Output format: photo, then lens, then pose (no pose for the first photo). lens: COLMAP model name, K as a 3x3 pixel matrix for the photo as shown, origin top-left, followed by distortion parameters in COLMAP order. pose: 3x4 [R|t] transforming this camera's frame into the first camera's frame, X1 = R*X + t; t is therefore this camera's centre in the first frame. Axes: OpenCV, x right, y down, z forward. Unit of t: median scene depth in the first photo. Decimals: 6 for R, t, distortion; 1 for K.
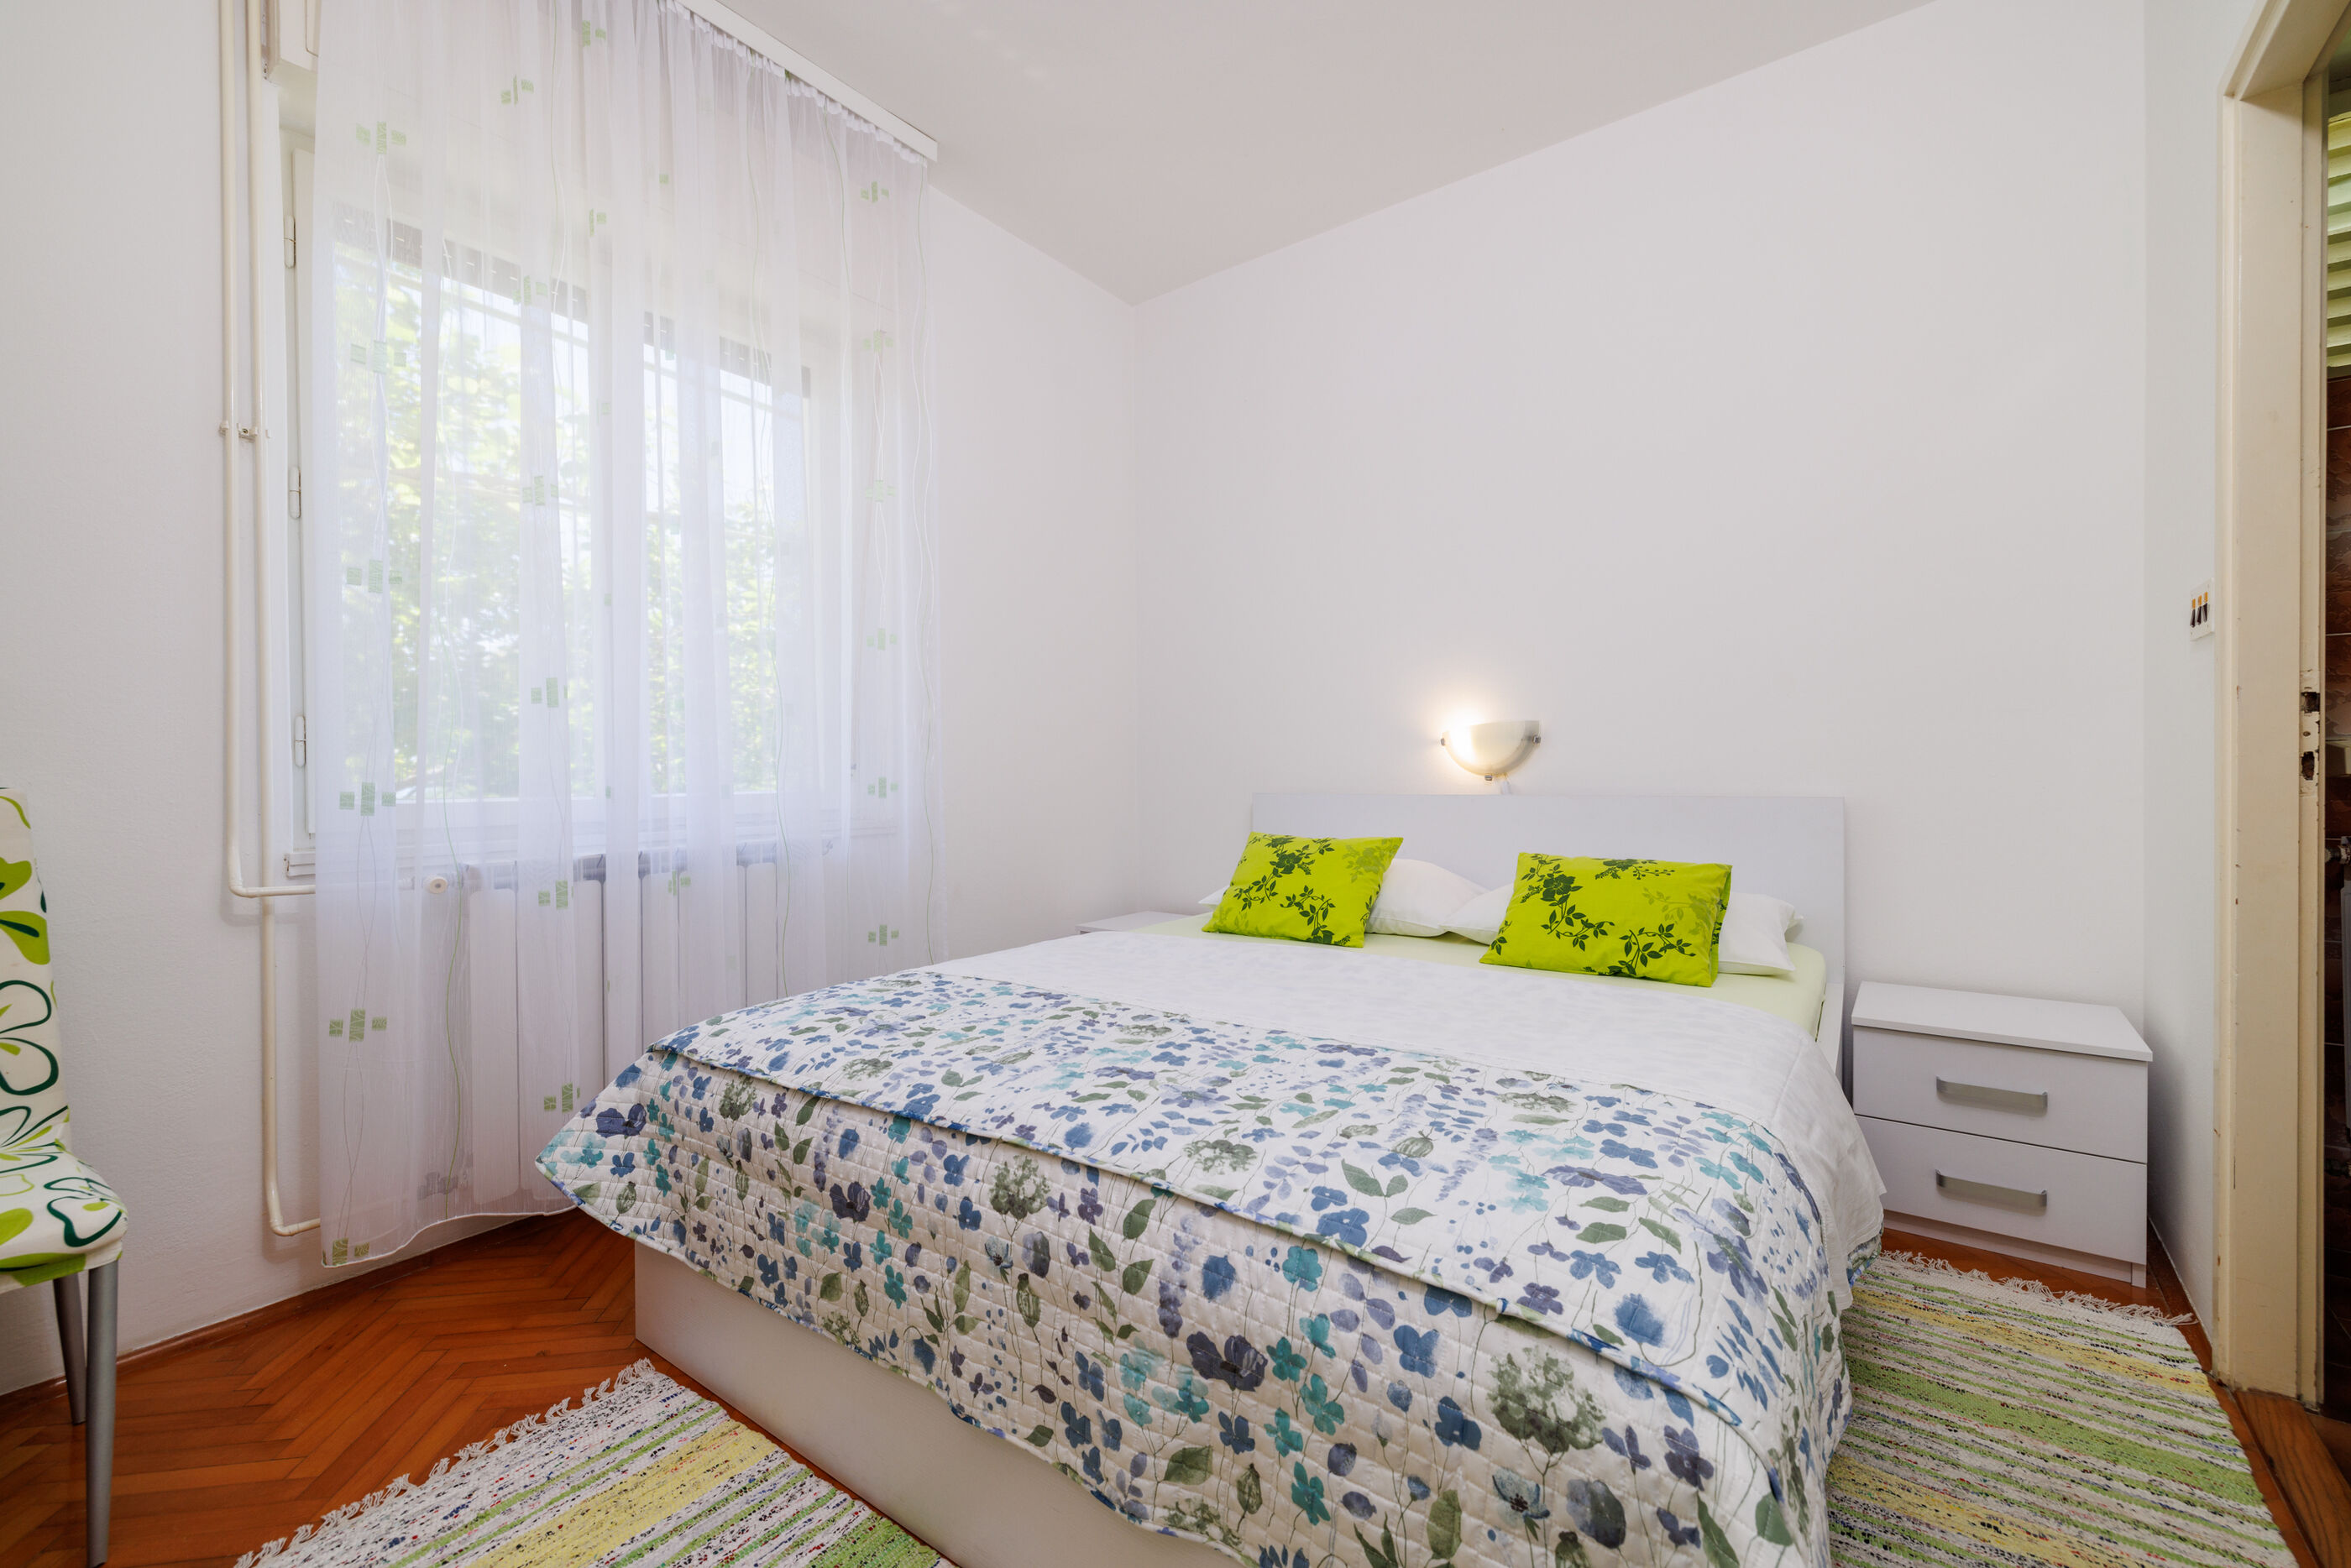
lens RADIAL K [[989.9, 0, 1175.5], [0, 989.9, 784.0], [0, 0, 1]] dist [-0.000381, 0.000044]
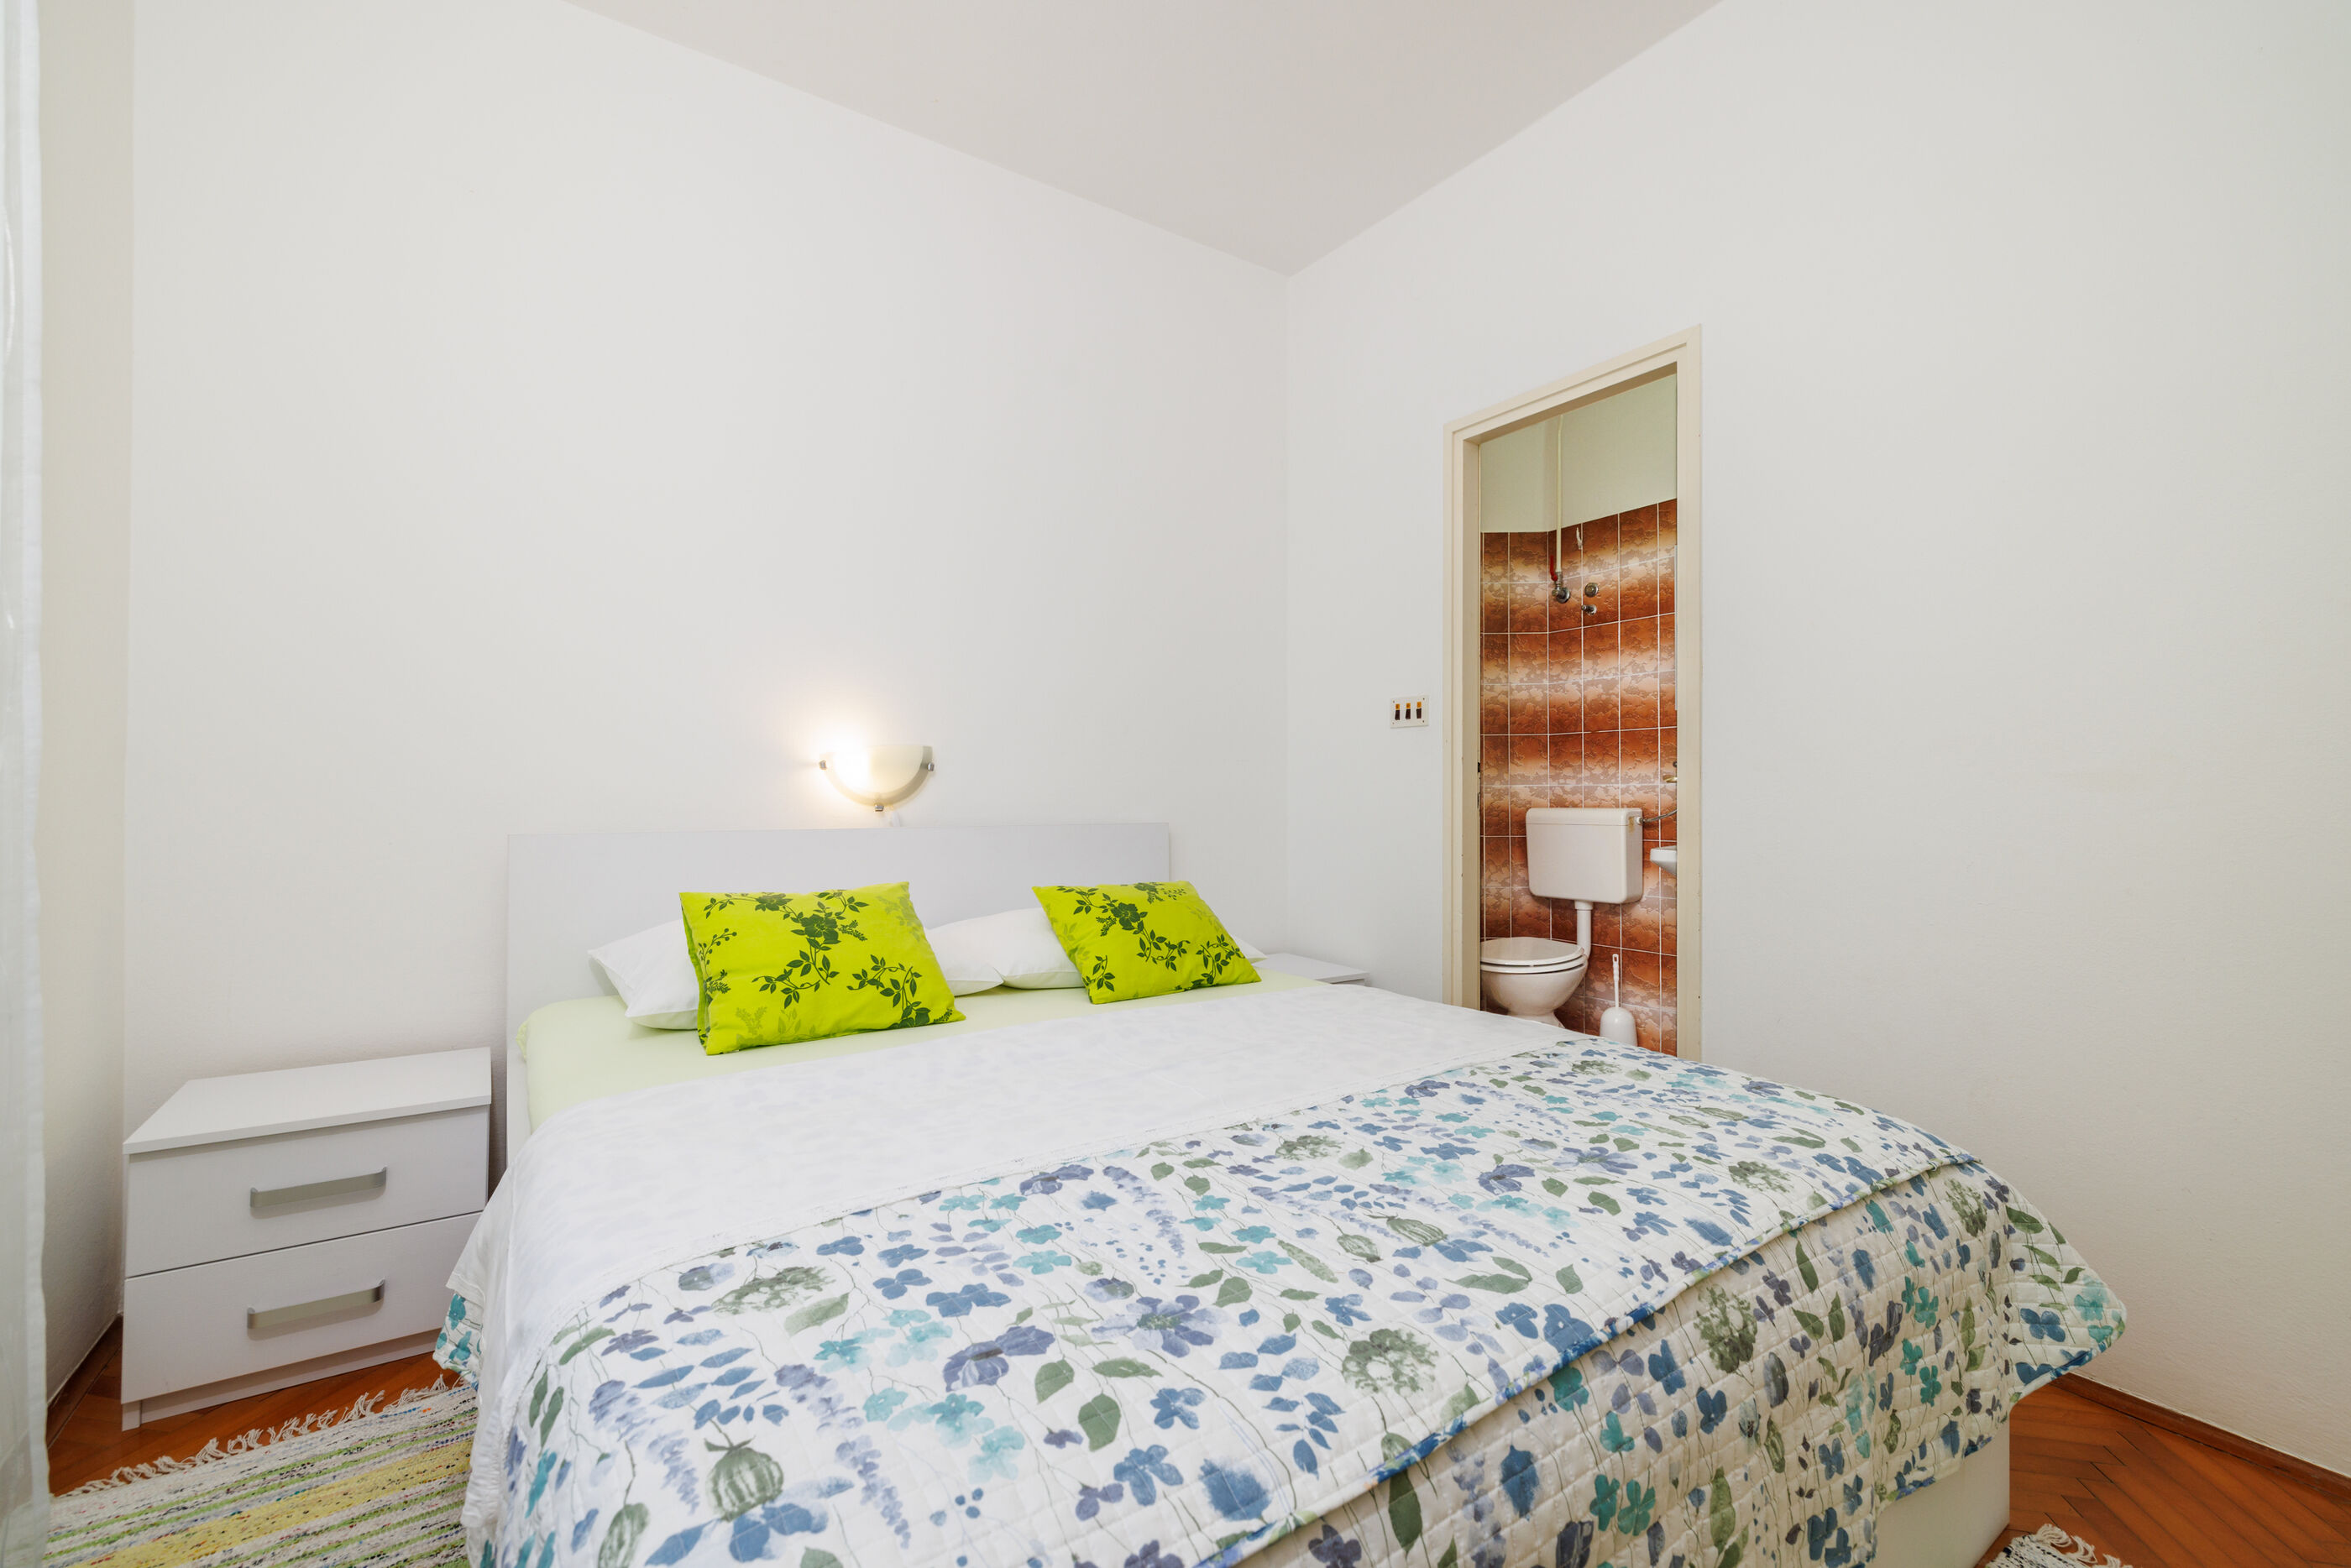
lens RADIAL K [[987.9, 0, 1187.1], [0, 987.9, 795.6], [0, 0, 1]] dist [-0.000229, 0.000003]
pose [[0.326367, 0.007972, 0.945209, -0.912193], [0.007732, 0.999908, -0.011103, -0.012662], [-0.945211, 0.010932, 0.326276, 0.991305]]
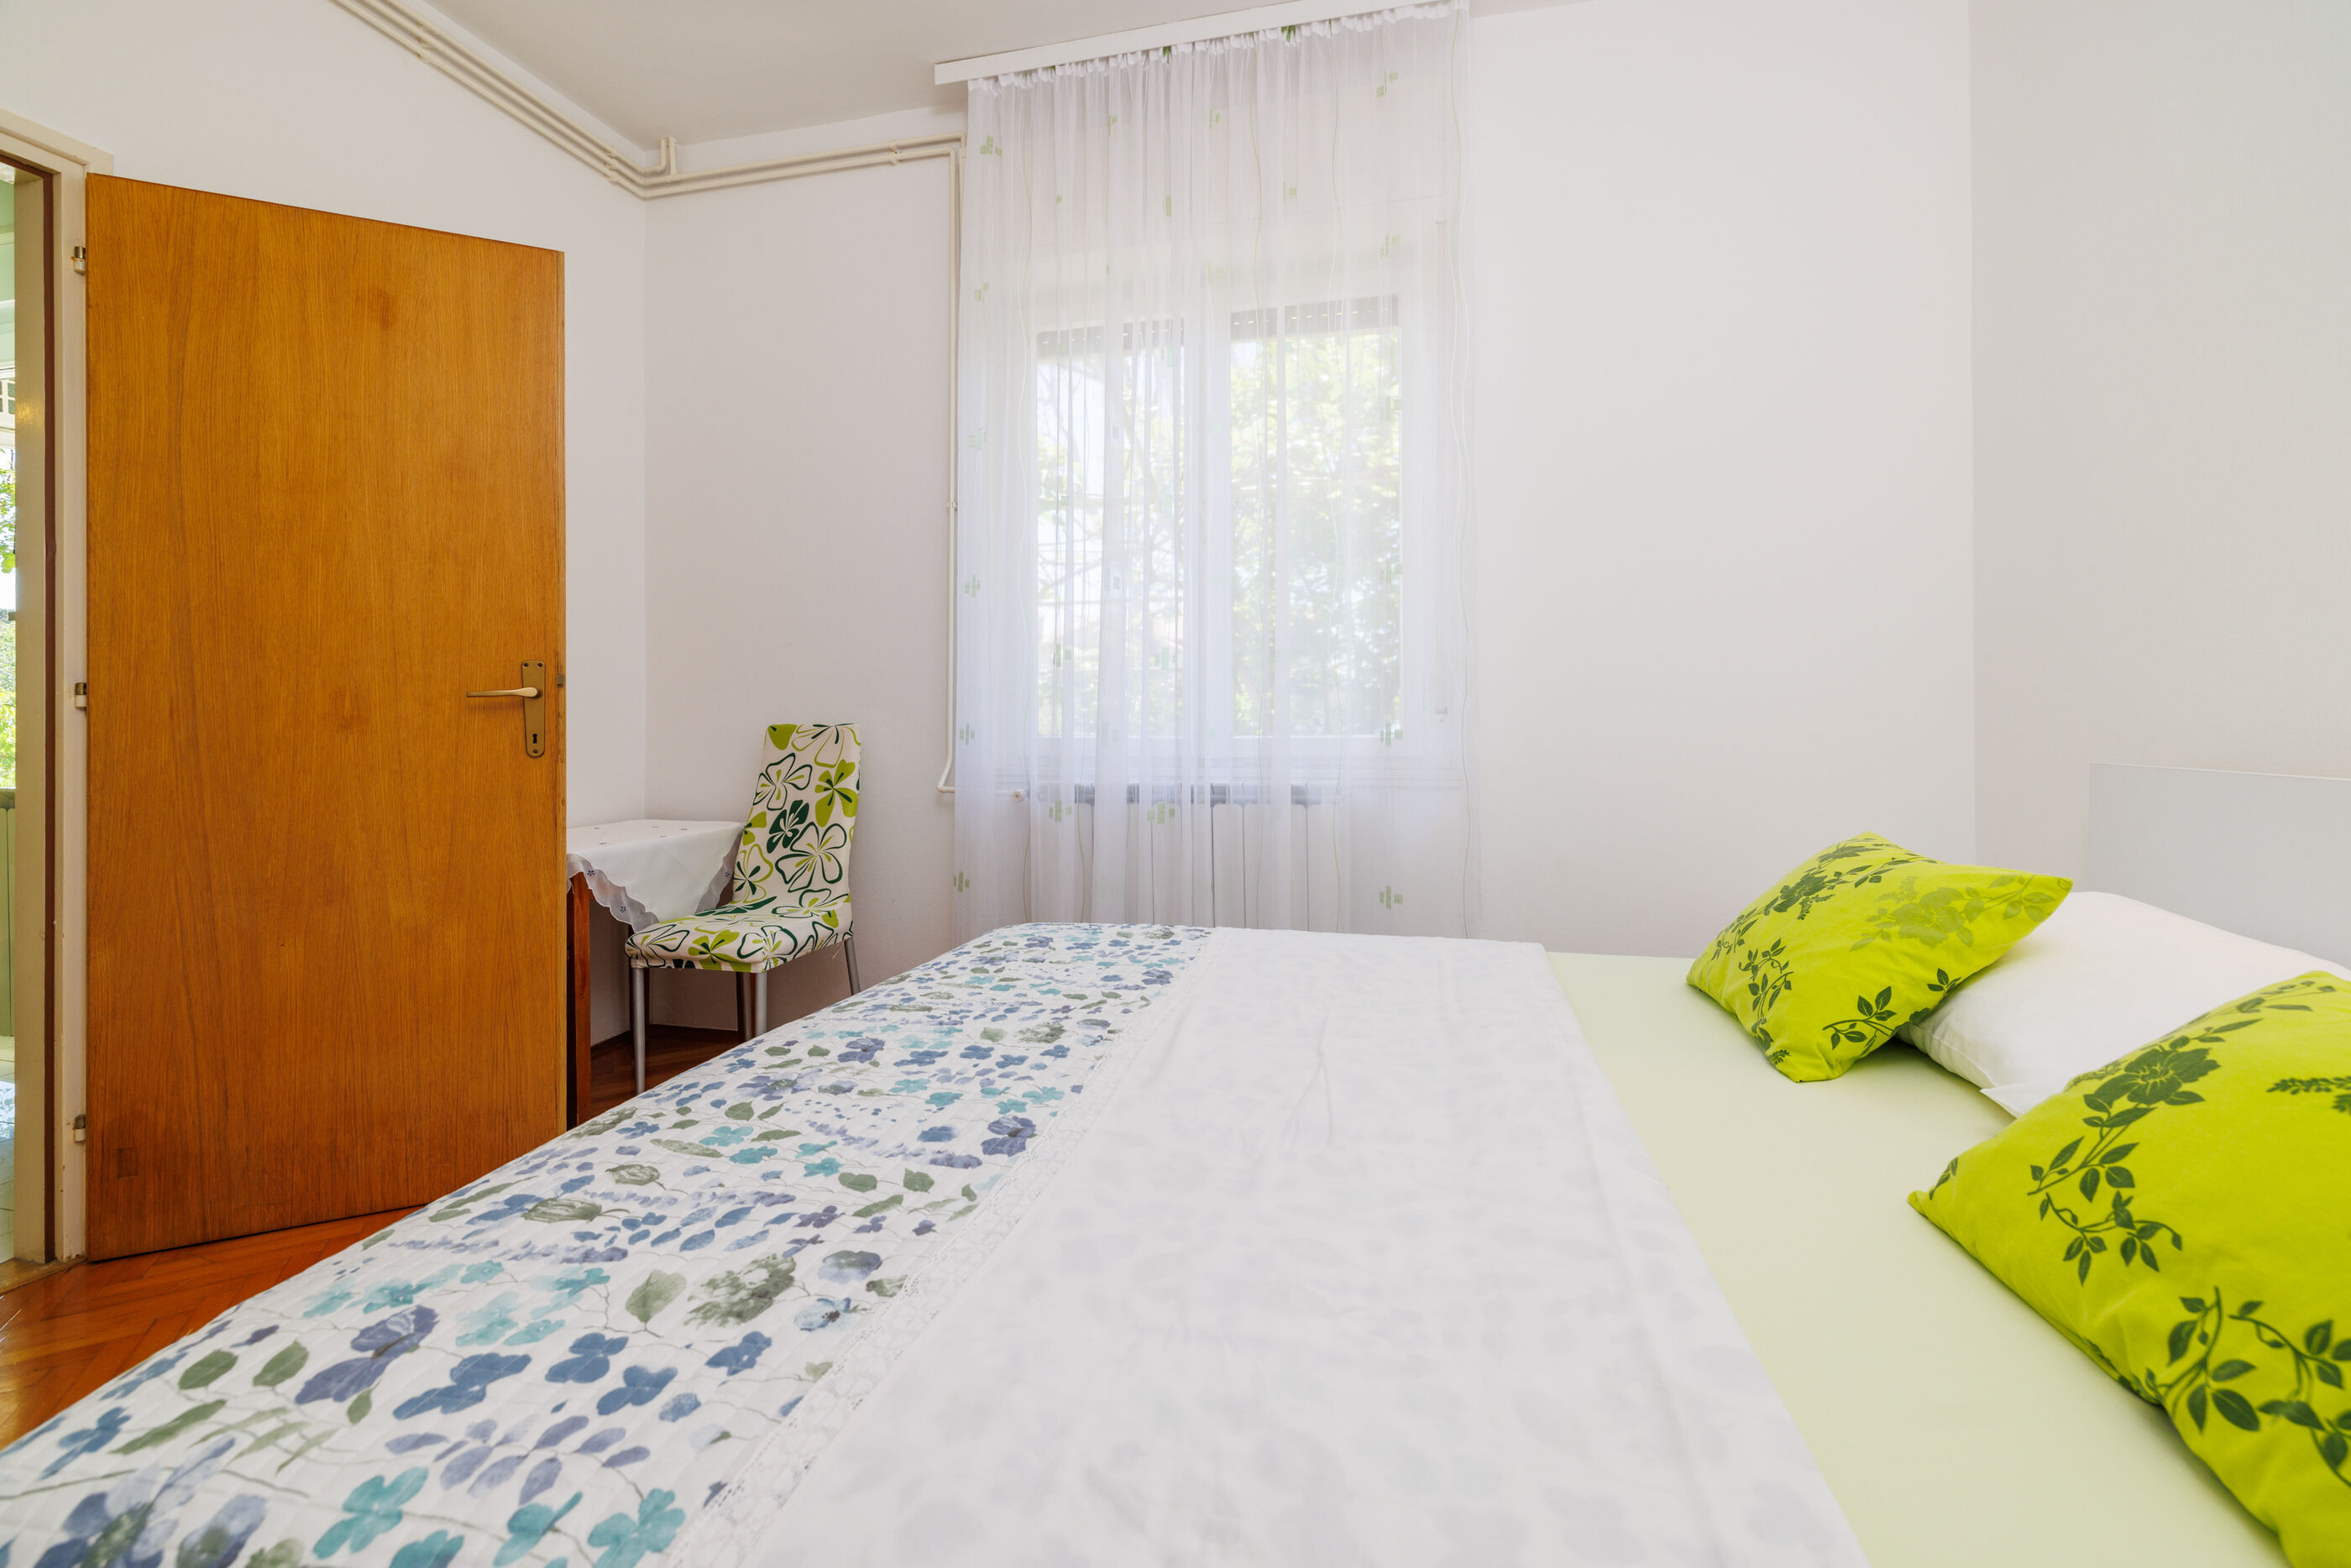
lens RADIAL K [[999.1, 0, 1188.7], [0, 999.1, 720.6], [0, 0, 1]] dist [-0.000352, 0.000238]
pose [[0.382216, 0.009071, -0.924029, 0.932054], [-0.013184, 0.999904, 0.004362, -0.021395], [0.923979, 0.010515, 0.382298, 0.933909]]
